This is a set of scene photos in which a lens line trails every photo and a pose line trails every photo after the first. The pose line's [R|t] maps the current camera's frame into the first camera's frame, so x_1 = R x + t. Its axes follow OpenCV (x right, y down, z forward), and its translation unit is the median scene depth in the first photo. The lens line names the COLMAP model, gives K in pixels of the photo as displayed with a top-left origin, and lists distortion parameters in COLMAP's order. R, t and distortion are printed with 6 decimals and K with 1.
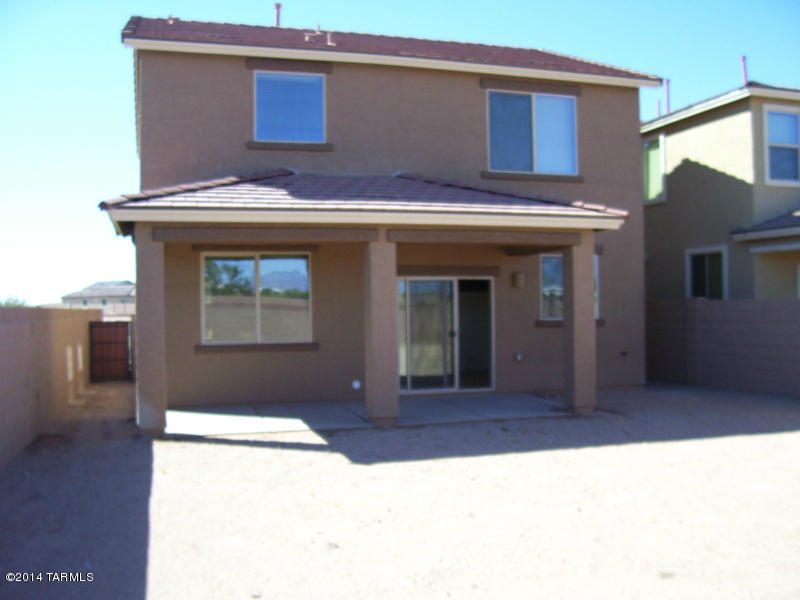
lens RADIAL K [[805.6, 0, 397.2], [0, 805.6, 310.5], [0, 0, 1]] dist [-0.193071, 0.189741]
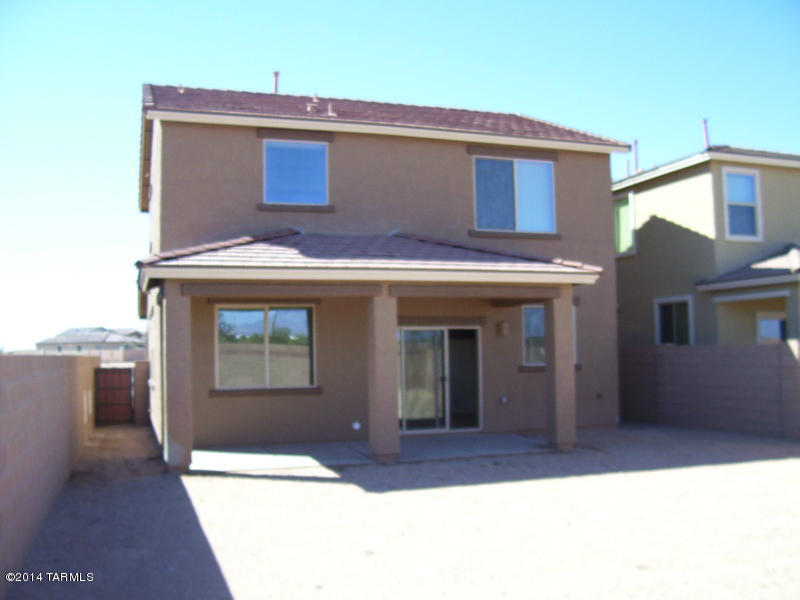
lens RADIAL K [[805.6, 0, 397.2], [0, 805.6, 310.5], [0, 0, 1]] dist [-0.193071, 0.189741]
pose [[0.999397, -0.002248, 0.034639, -0.033935], [0.004230, 0.998351, -0.057254, -0.001367], [-0.034453, 0.057366, 0.997759, -0.098530]]
